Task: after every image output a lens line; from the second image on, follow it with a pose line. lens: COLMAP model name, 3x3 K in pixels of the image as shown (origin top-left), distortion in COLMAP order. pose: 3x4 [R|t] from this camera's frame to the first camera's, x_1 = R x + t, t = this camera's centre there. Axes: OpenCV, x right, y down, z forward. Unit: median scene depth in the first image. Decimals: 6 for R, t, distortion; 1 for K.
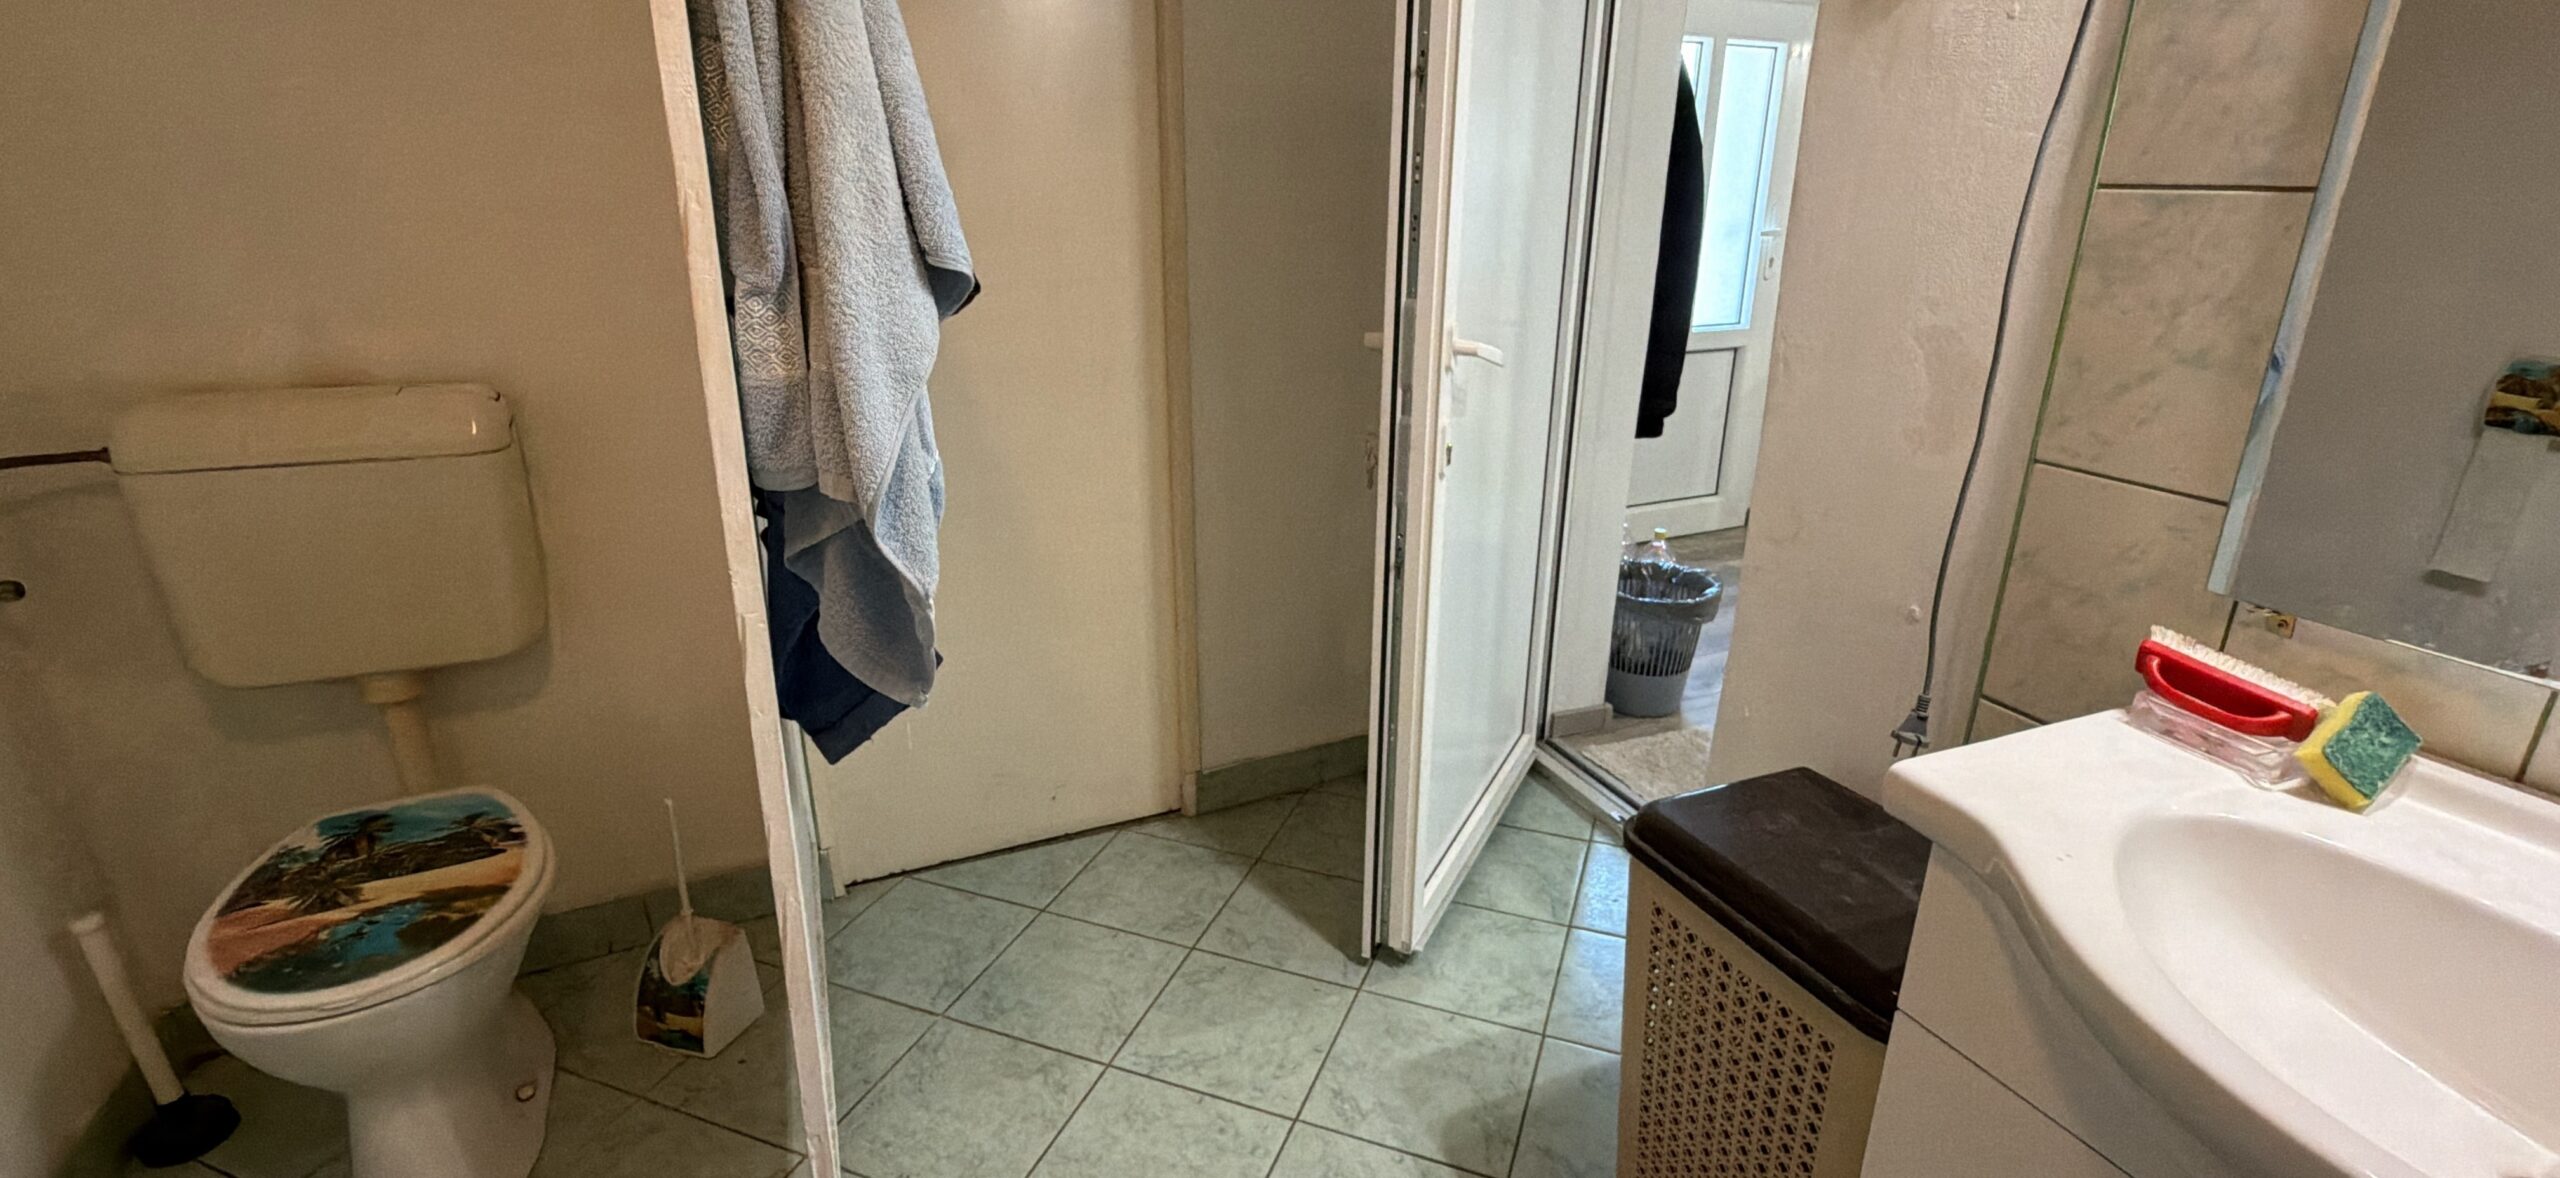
lens RADIAL K [[1162.6, 0, 1281.5], [0, 1162.6, 594.6], [0, 0, 1]] dist [-0.001112, -0.000191]
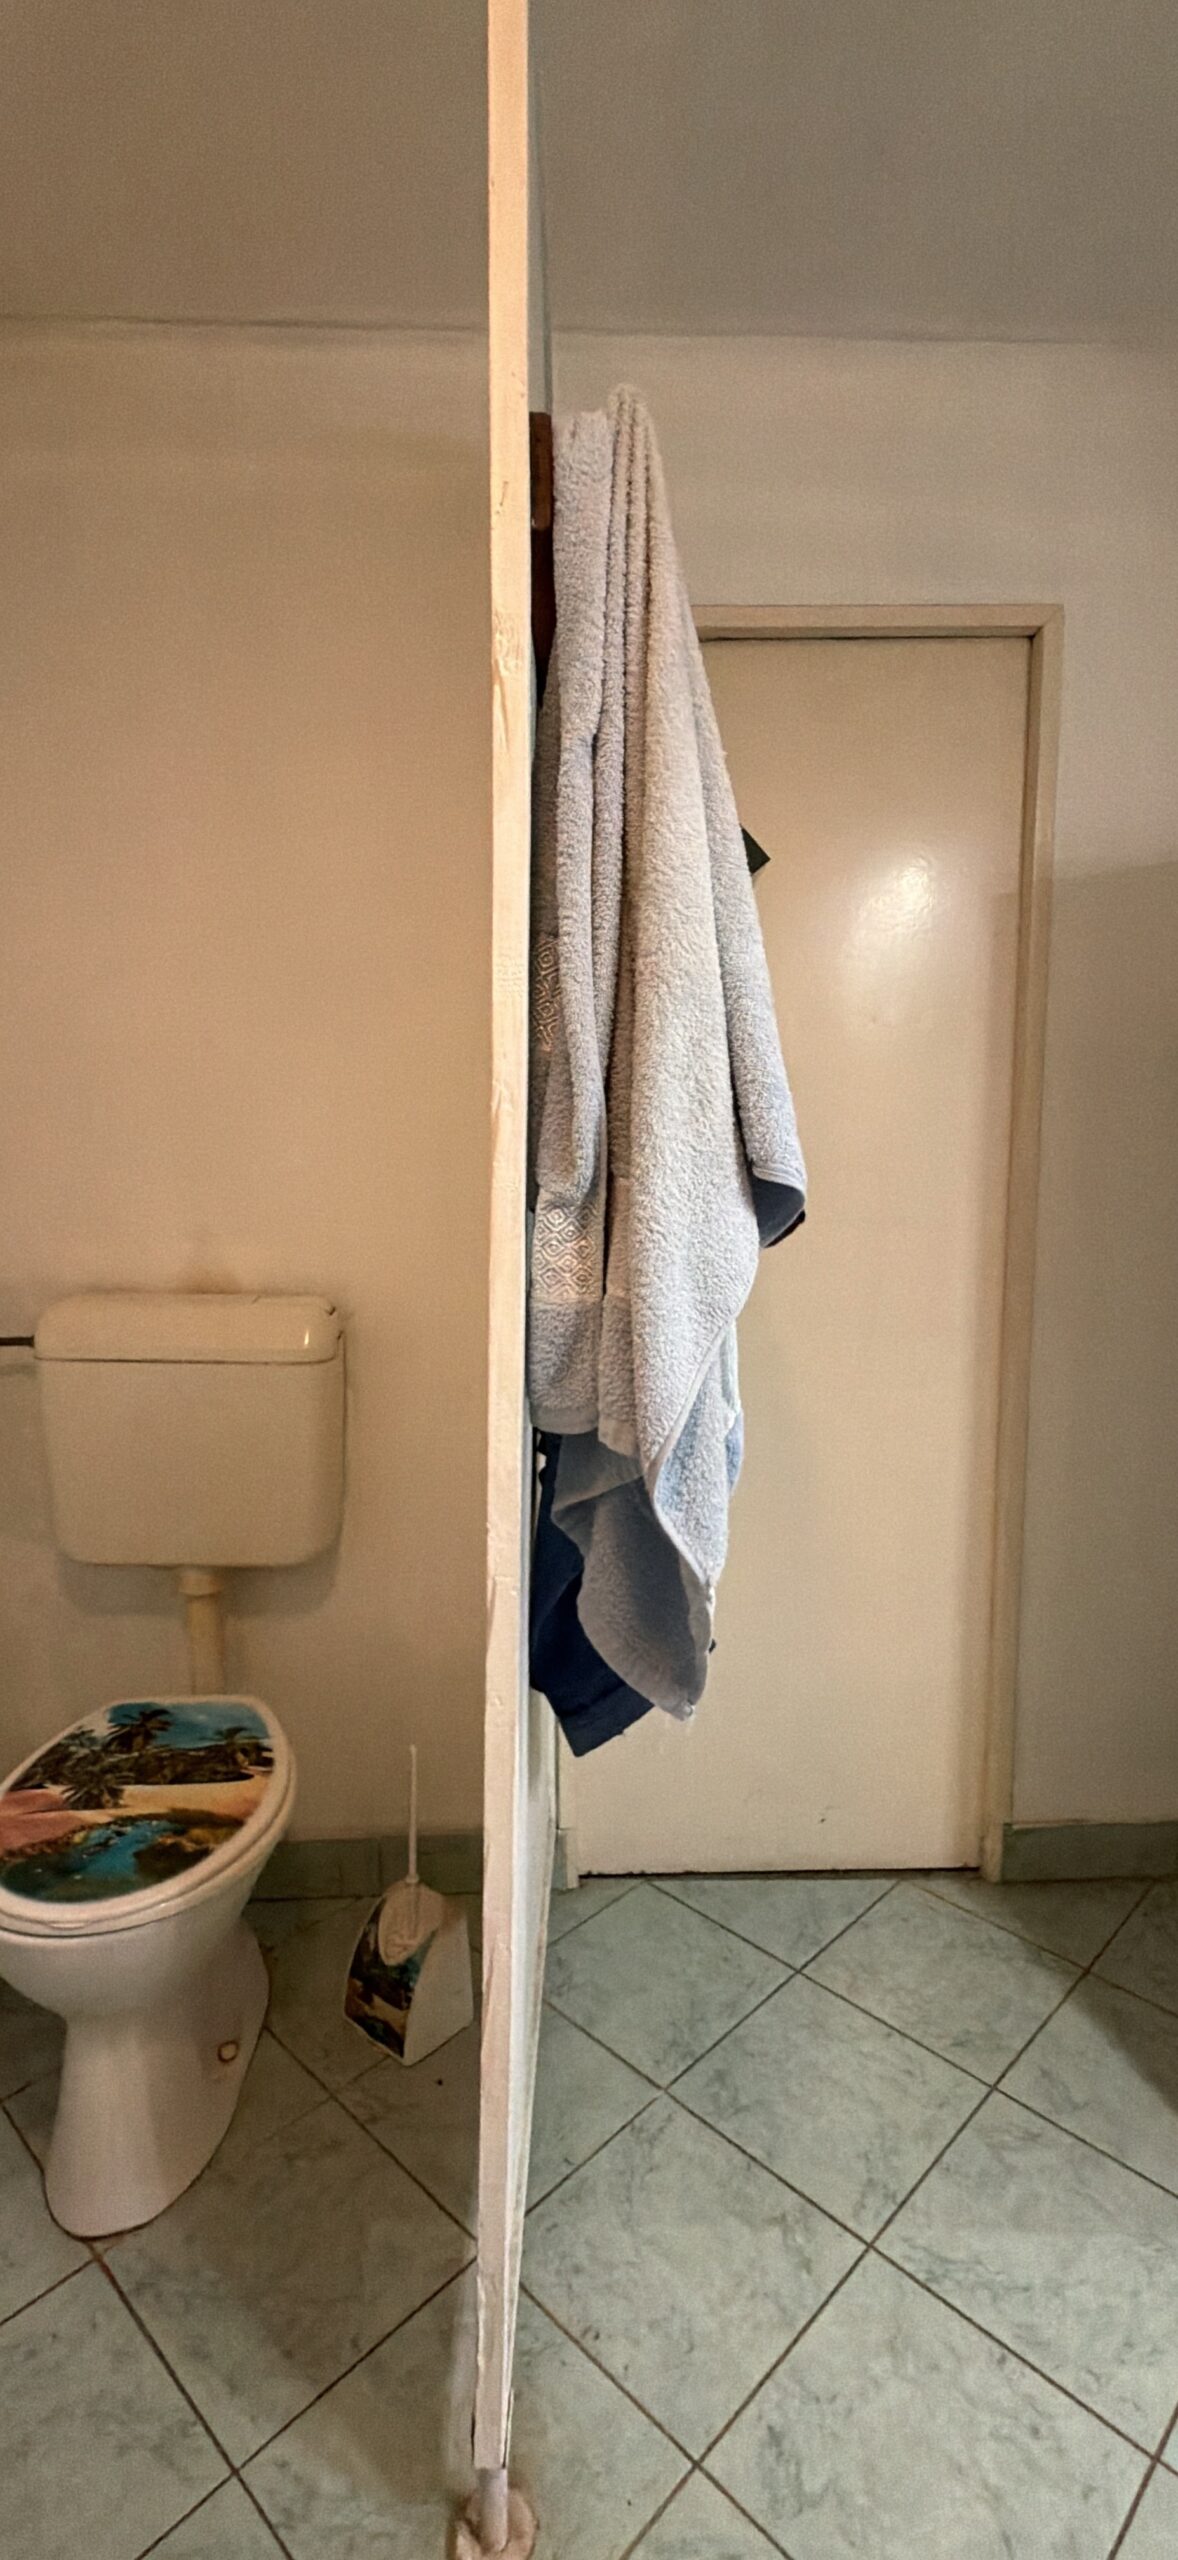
lens RADIAL K [[1162.6, 0, 590.0], [0, 1162.6, 1279.9], [0, 0, 1]] dist [-0.001112, -0.000191]
pose [[0.916786, 0.042848, -0.397075, -0.054524], [-0.130651, 0.971700, -0.196798, -0.024301], [0.377405, 0.232300, 0.896439, 0.158419]]
